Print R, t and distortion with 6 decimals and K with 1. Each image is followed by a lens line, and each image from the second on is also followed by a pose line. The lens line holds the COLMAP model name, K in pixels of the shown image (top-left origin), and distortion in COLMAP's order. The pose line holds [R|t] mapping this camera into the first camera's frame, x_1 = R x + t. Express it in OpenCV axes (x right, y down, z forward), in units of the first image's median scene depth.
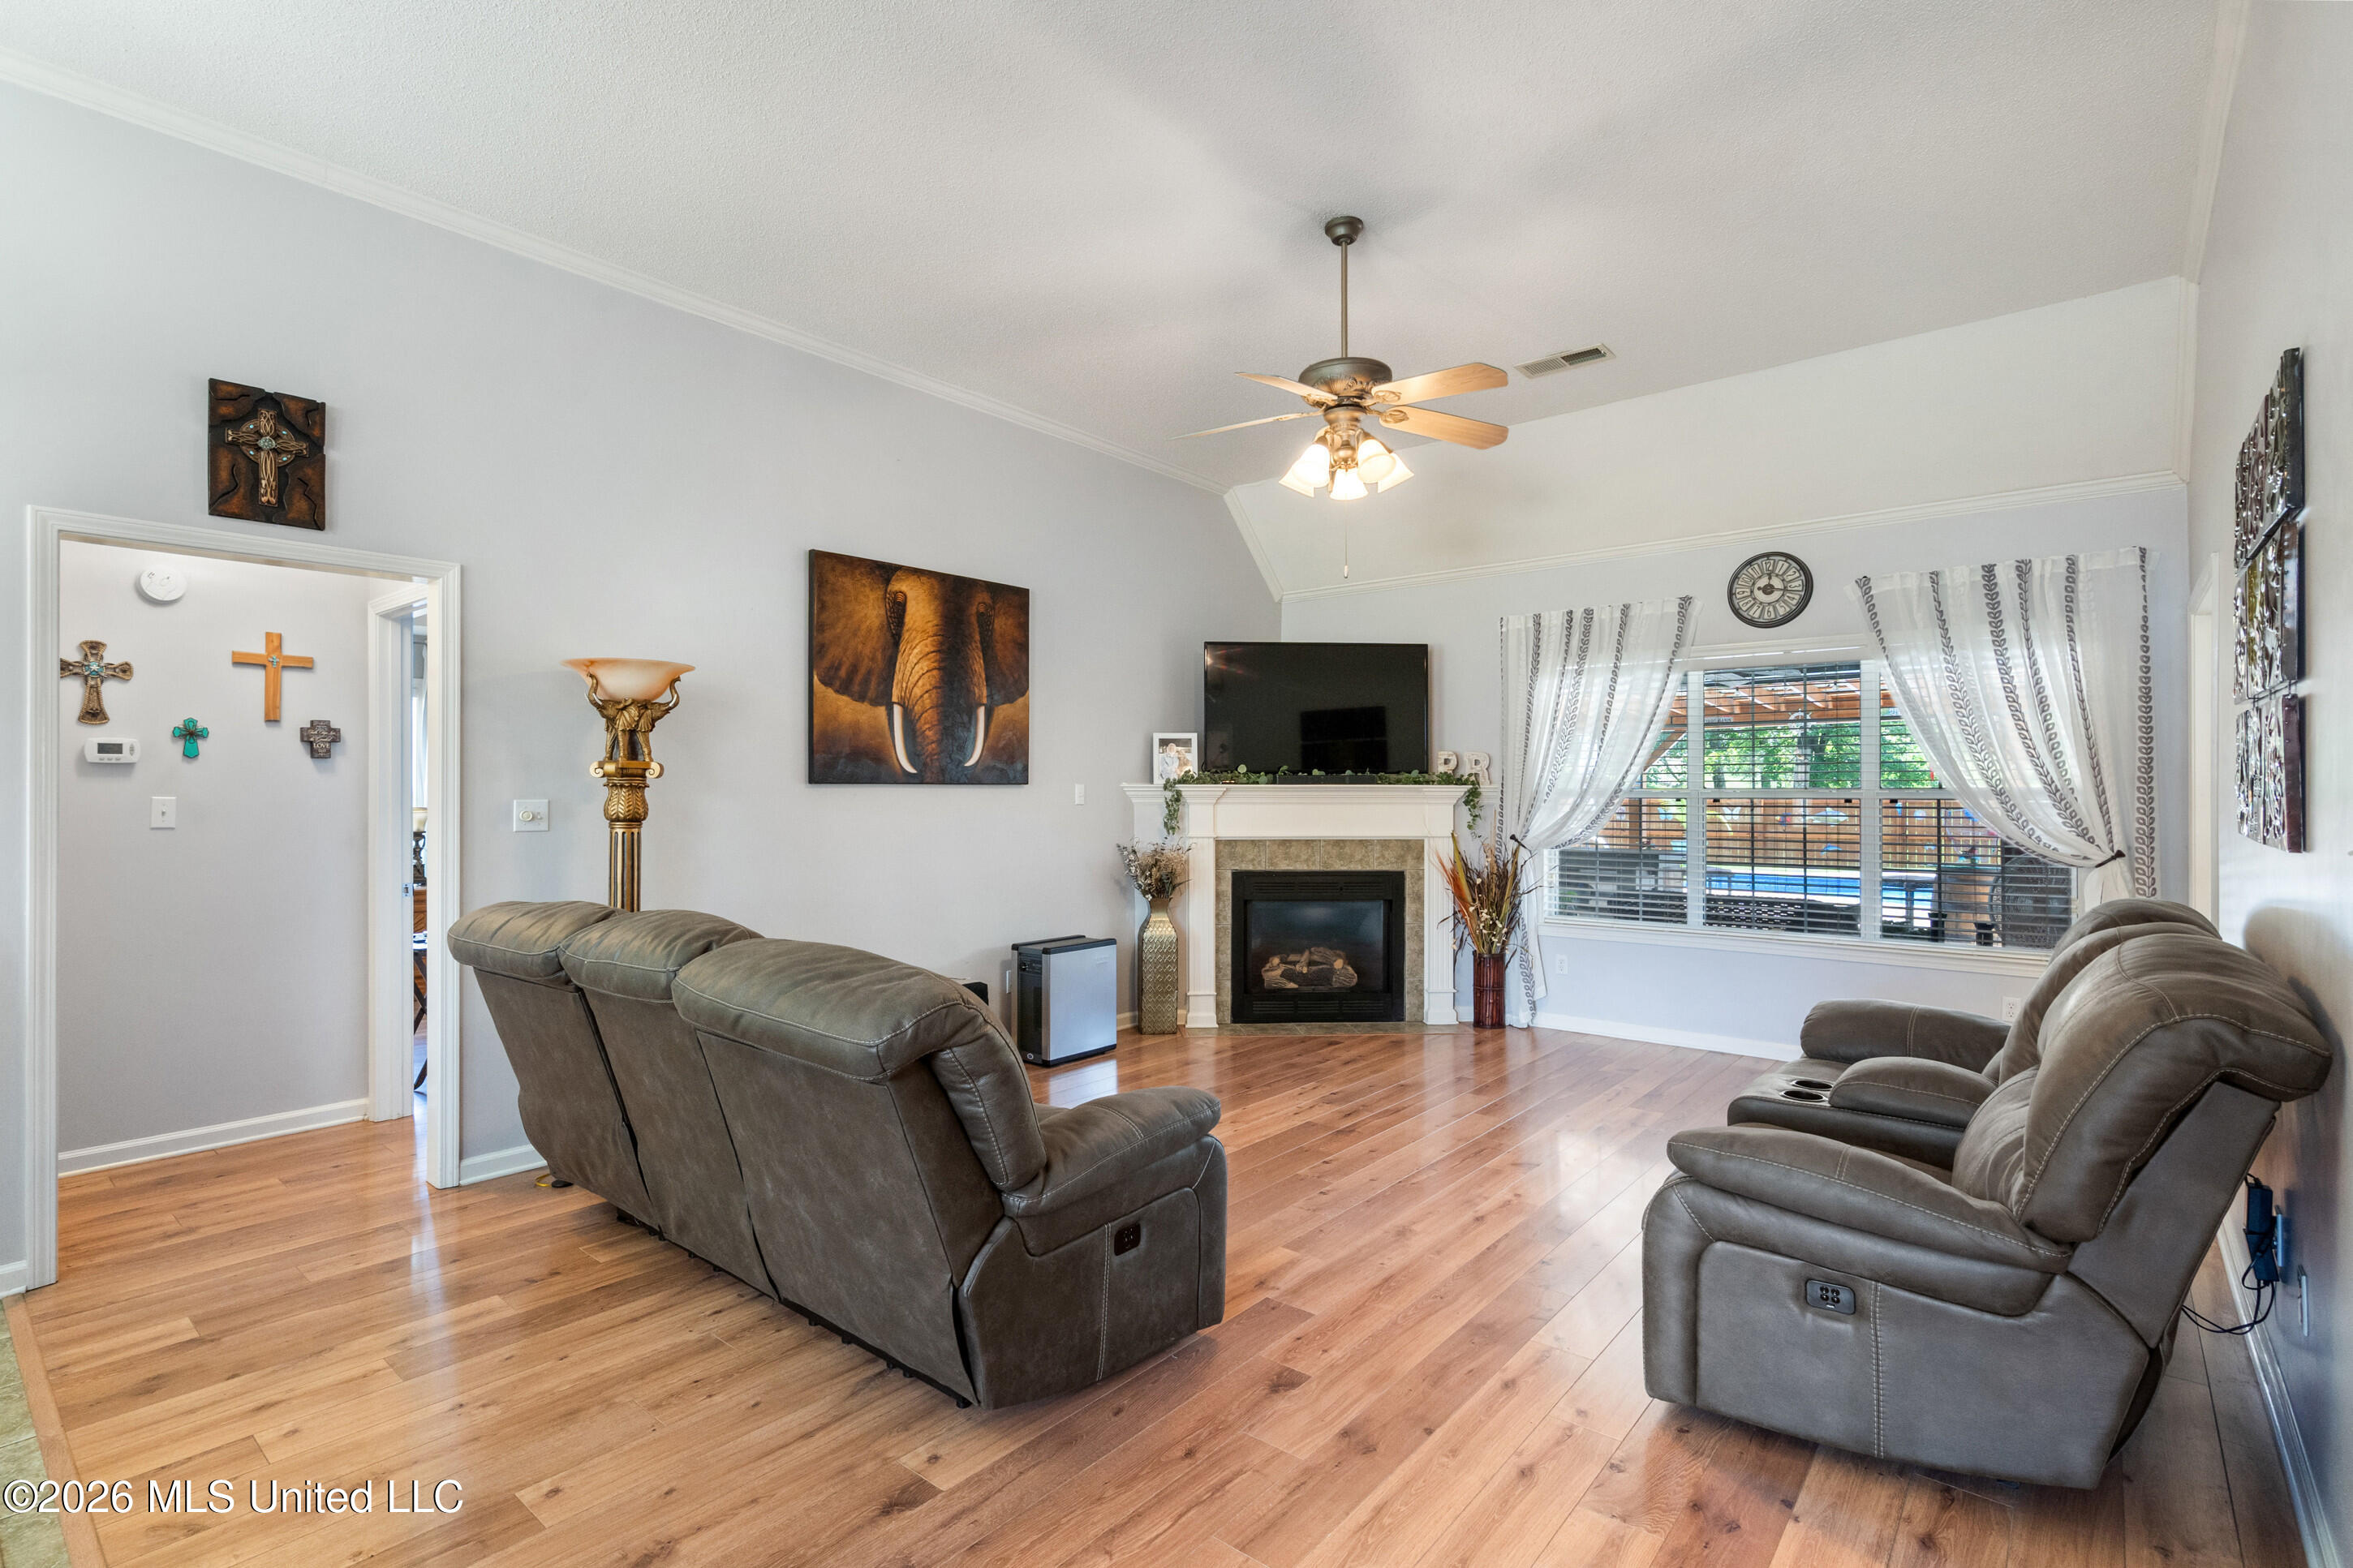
lens RADIAL K [[1096.3, 0, 1185.2], [0, 1096.3, 778.8], [0, 0, 1]] dist [-0.001111, 0.001011]
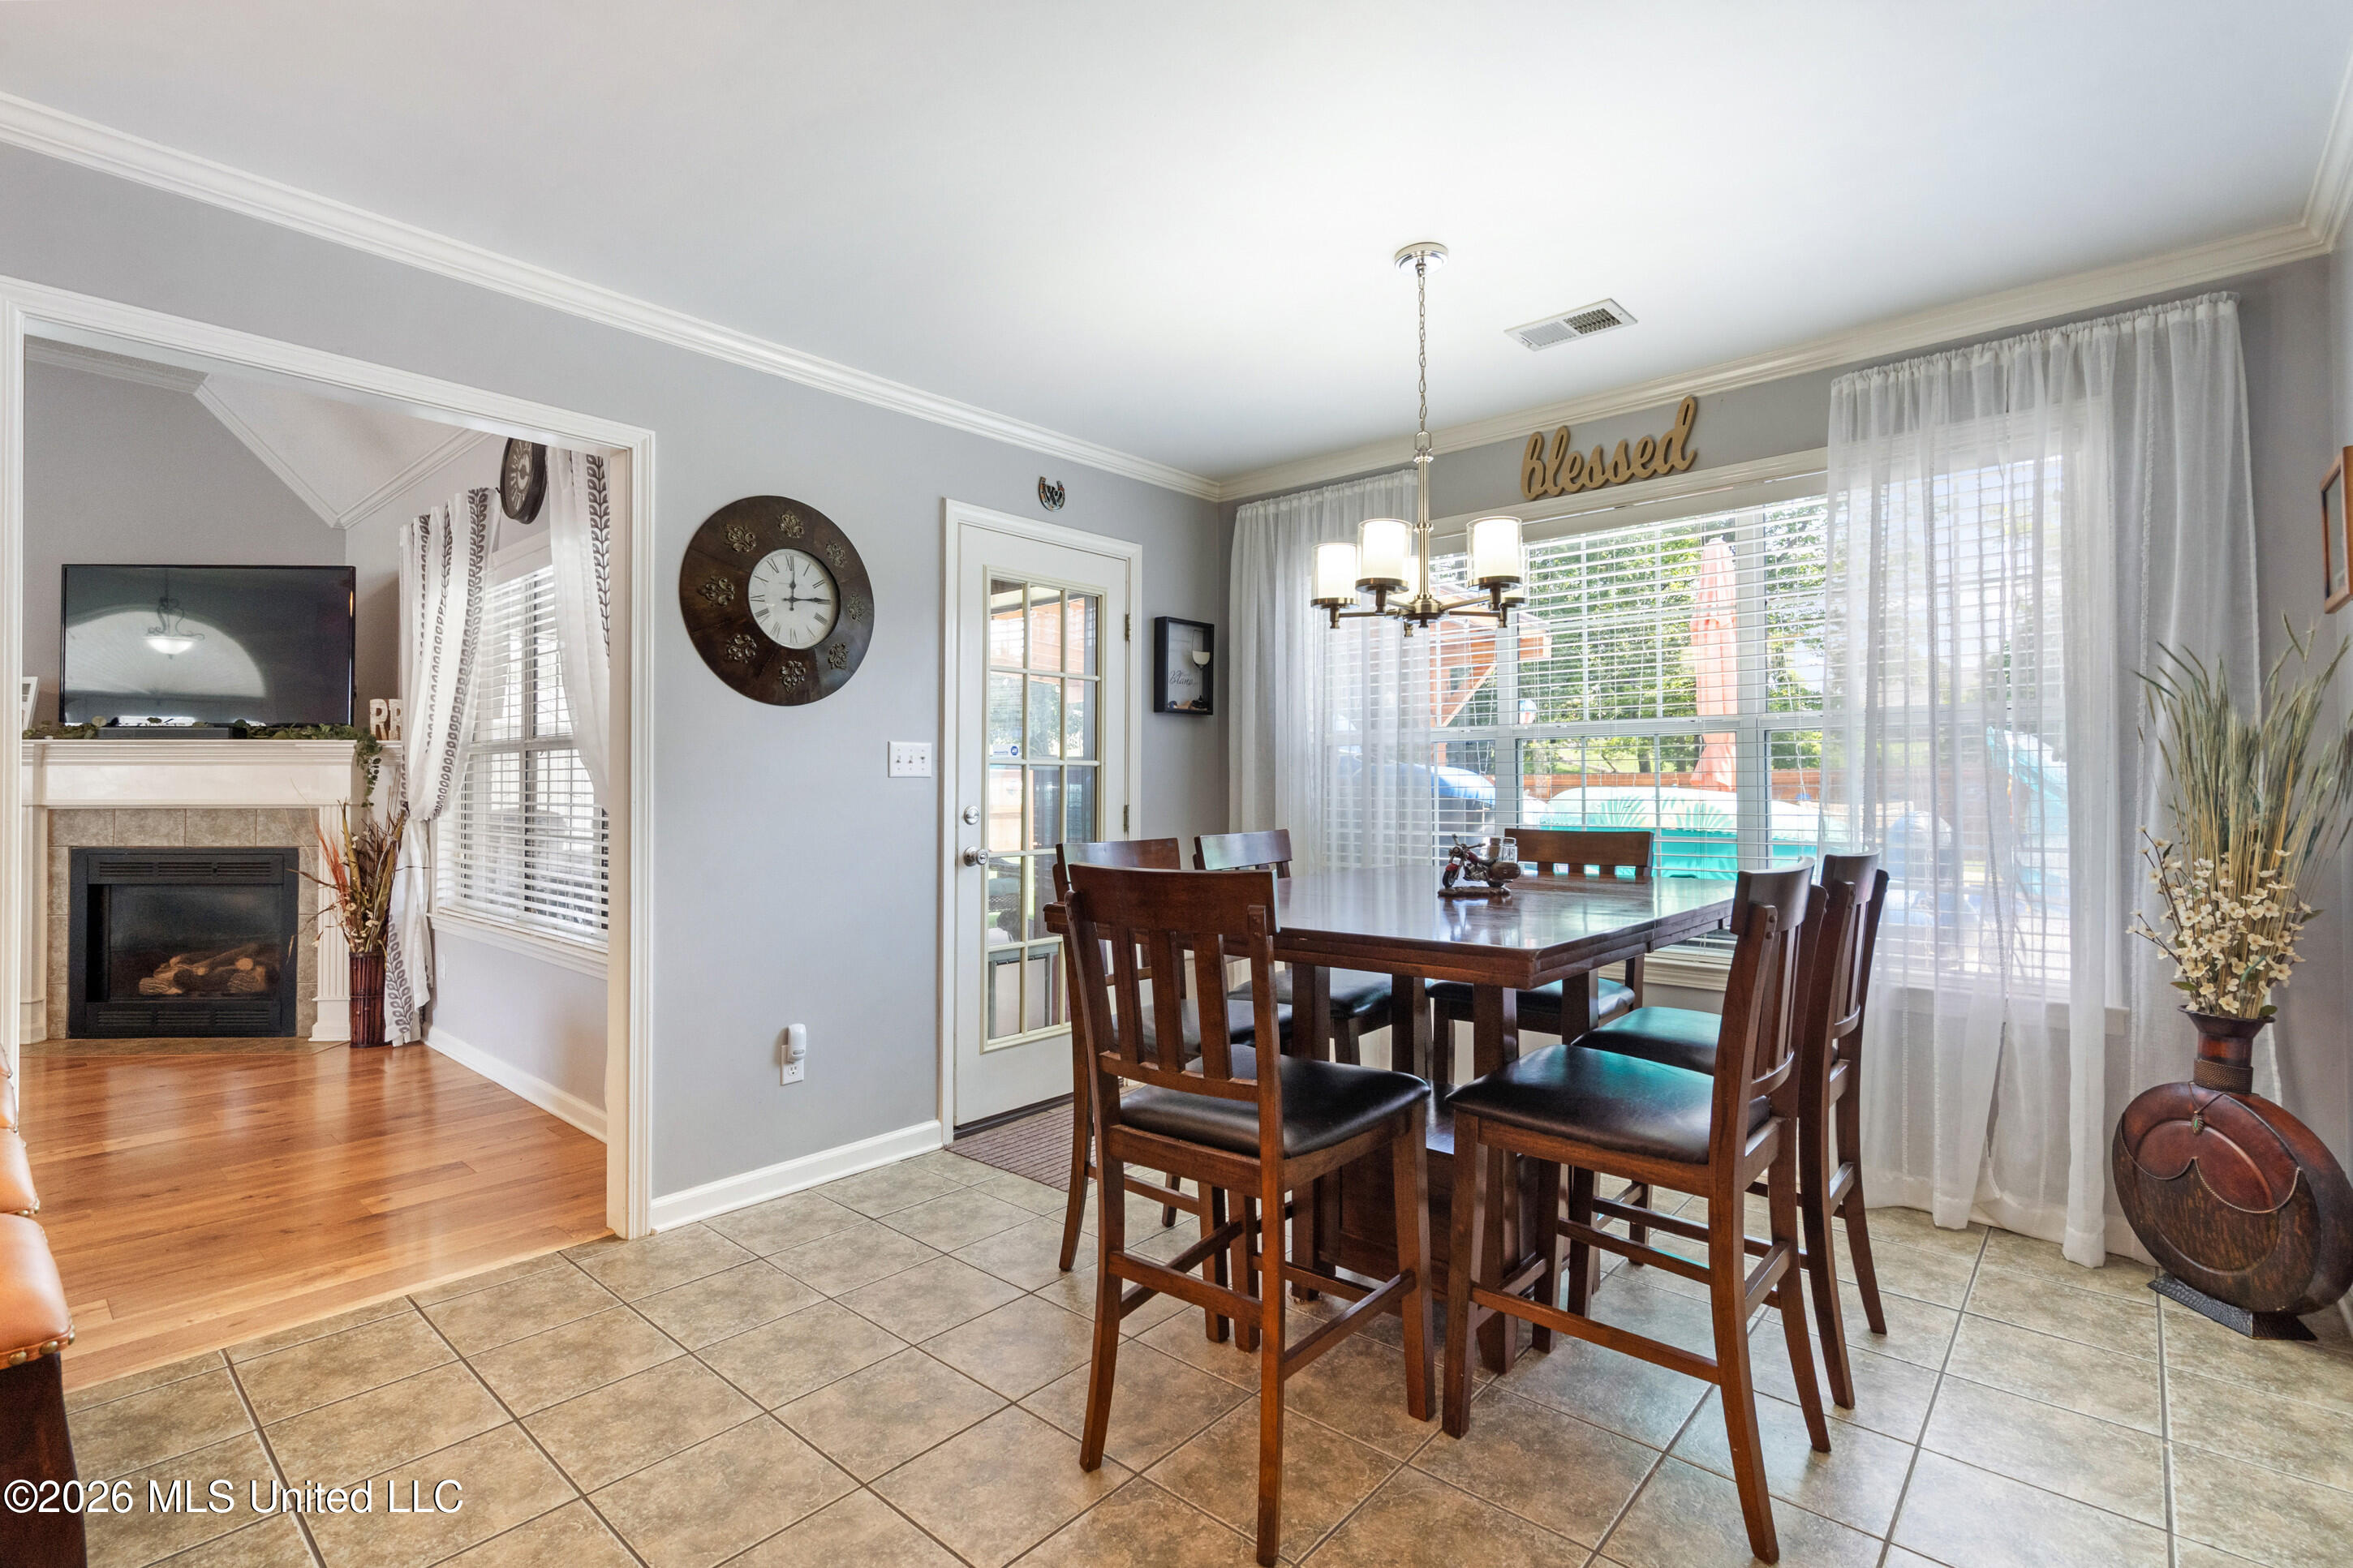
lens RADIAL K [[1096.3, 0, 1158.4], [0, 1096.3, 769.5], [0, 0, 1]] dist [-0.001111, 0.001011]
pose [[0.998992, -0.005410, -0.044568, 1.054173], [0.005249, 0.999979, -0.003726, 0.041088], [0.044587, 0.003489, 0.998999, 0.283746]]
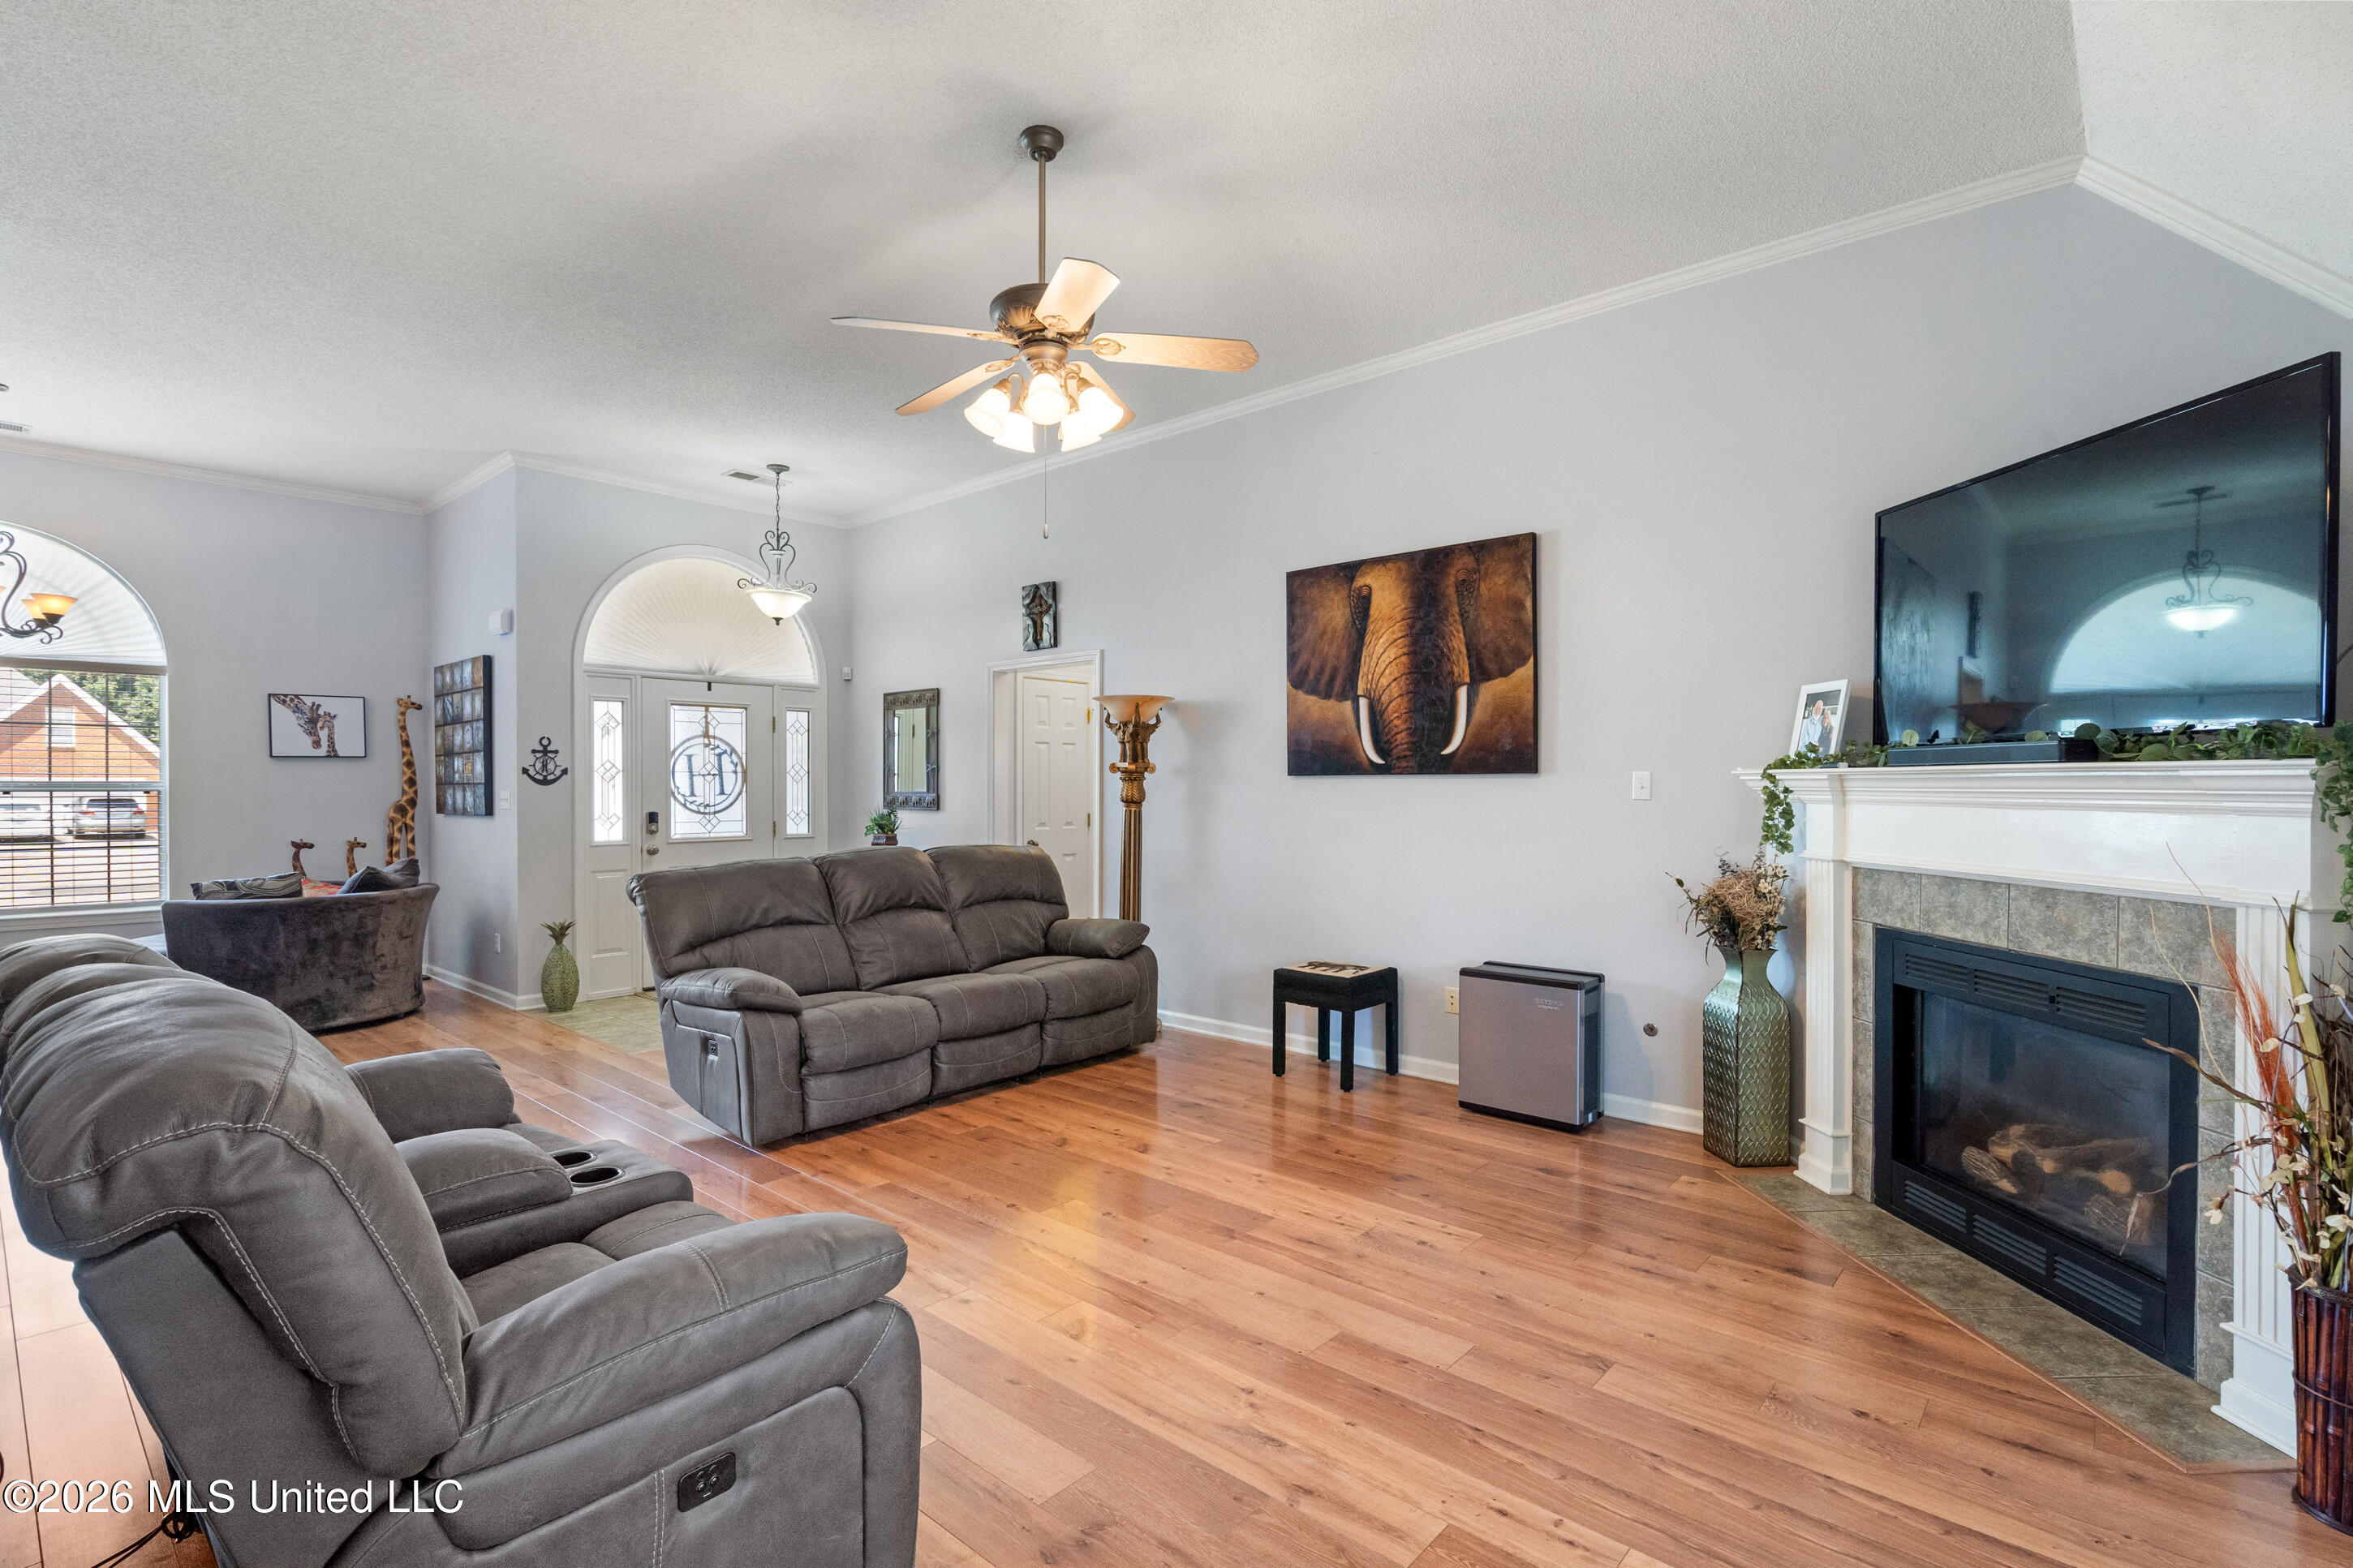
lens RADIAL K [[1096.3, 0, 1154.0], [0, 1096.3, 795.5], [0, 0, 1]] dist [-0.001111, 0.001011]
pose [[-0.044562, 0.006234, -0.998987, 0.728246], [0.008848, 0.999944, 0.005845, 0.015657], [0.998967, -0.008579, -0.044615, 0.804960]]
